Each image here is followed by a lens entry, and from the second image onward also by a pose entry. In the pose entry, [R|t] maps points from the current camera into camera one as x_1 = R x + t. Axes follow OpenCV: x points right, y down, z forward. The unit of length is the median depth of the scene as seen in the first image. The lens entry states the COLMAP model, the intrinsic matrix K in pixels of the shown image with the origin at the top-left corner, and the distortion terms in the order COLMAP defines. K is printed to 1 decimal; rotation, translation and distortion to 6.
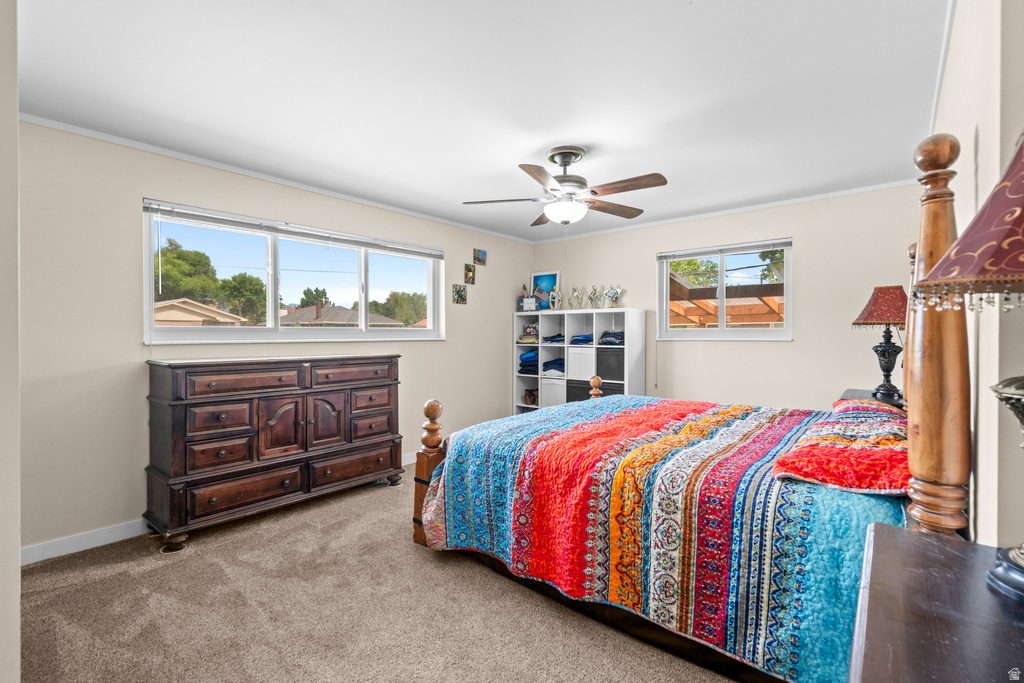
lens RADIAL K [[466.3, 0, 510.6], [0, 466.3, 336.9], [0, 0, 1]] dist [-0.004465, 0.001474]
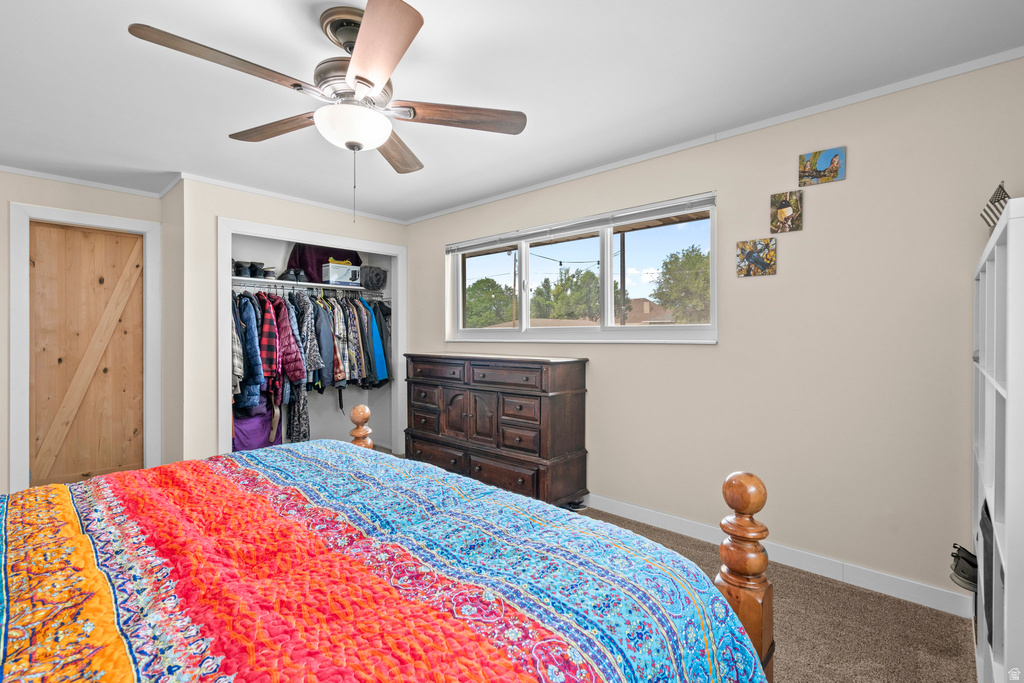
lens RADIAL K [[466.3, 0, 512.7], [0, 466.3, 337.5], [0, 0, 1]] dist [-0.004465, 0.001474]
pose [[-0.045987, 0.009904, -0.998893, 0.418556], [-0.003616, 0.999943, 0.010081, -0.006693], [0.998936, 0.004075, -0.045948, 0.741256]]
